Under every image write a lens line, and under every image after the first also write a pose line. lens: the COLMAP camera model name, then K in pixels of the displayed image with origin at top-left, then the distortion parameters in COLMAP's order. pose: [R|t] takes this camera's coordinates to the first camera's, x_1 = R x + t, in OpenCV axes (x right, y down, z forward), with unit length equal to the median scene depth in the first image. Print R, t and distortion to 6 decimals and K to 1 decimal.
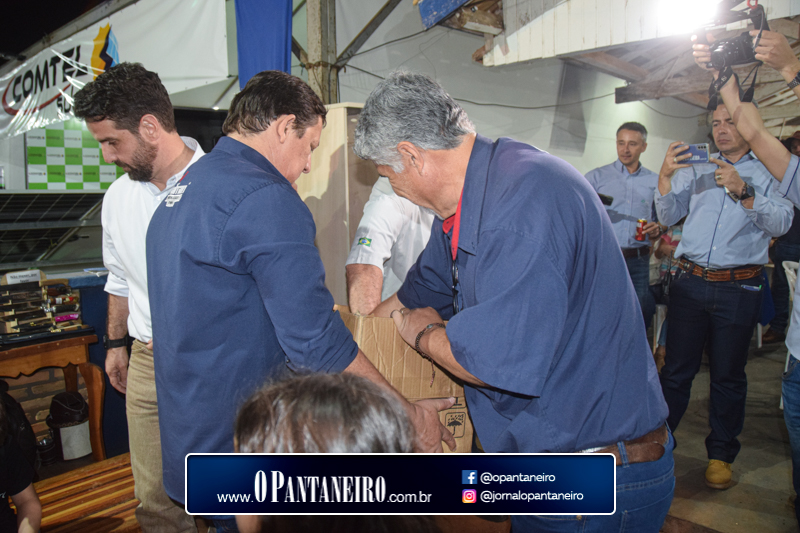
lens RADIAL K [[632.3, 0, 398.4], [0, 632.3, 262.3], [0, 0, 1]] dist [-0.155895, 0.123514]
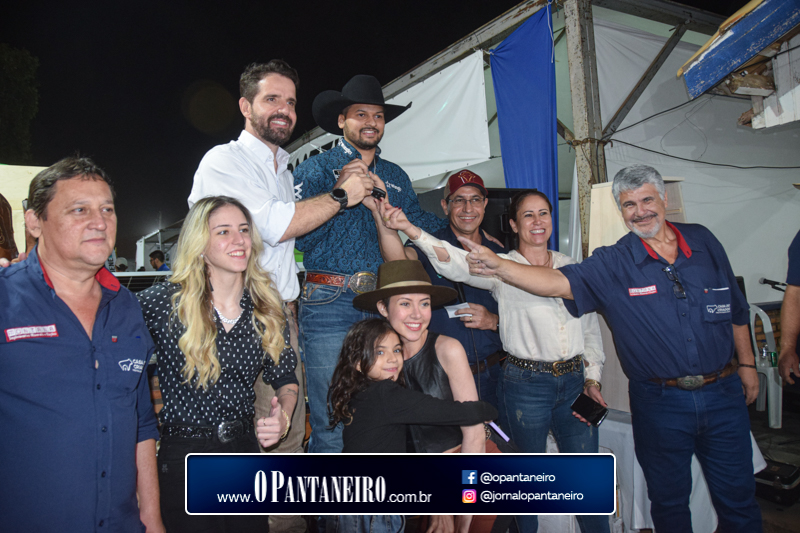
lens RADIAL K [[634.8, 0, 399.1], [0, 634.8, 262.5], [0, 0, 1]] dist [-0.155191, 0.125581]
pose [[0.948576, -0.034660, -0.314645, -0.101088], [-0.002156, 0.993257, -0.115912, 0.006848], [0.316541, 0.110630, 0.942106, -0.062947]]
